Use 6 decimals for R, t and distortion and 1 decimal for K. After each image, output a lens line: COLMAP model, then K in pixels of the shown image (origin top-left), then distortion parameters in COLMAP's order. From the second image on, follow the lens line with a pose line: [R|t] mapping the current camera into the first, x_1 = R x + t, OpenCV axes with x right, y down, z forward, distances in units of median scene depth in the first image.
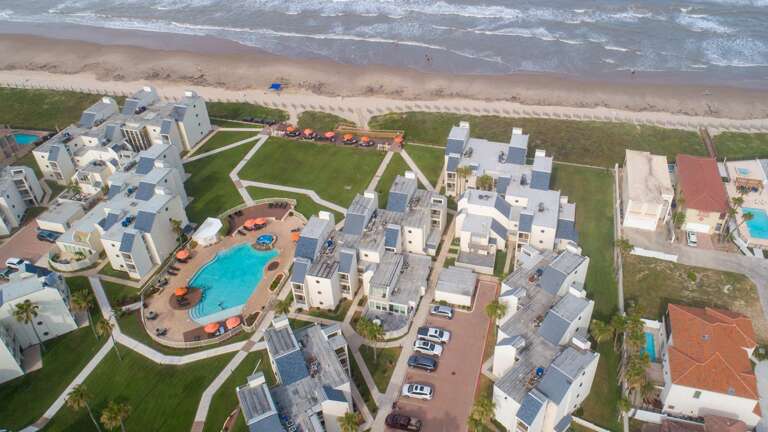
lens RADIAL K [[526.4, 0, 384.0], [0, 526.4, 216.0], [0, 0, 1]] dist [-0.001910, -0.001214]
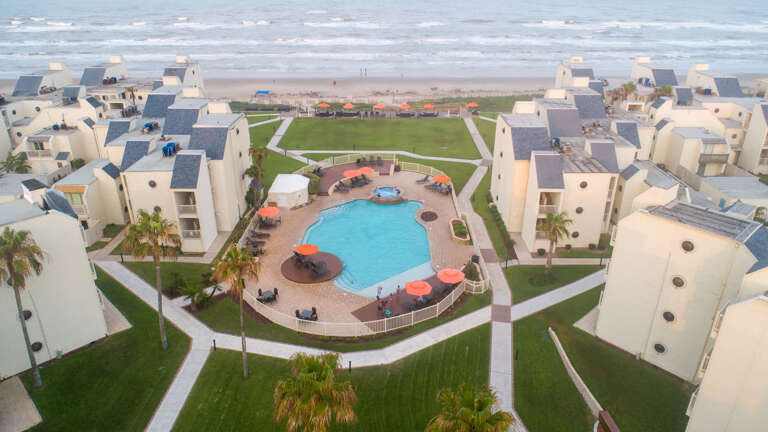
lens RADIAL K [[526.4, 0, 384.0], [0, 526.4, 216.0], [0, 0, 1]] dist [-0.001910, -0.001214]
pose [[0.974496, -0.099165, 0.201304, -0.376197], [0.138099, 0.972089, -0.189660, 0.198478], [-0.176878, 0.212623, 0.960992, 0.450081]]
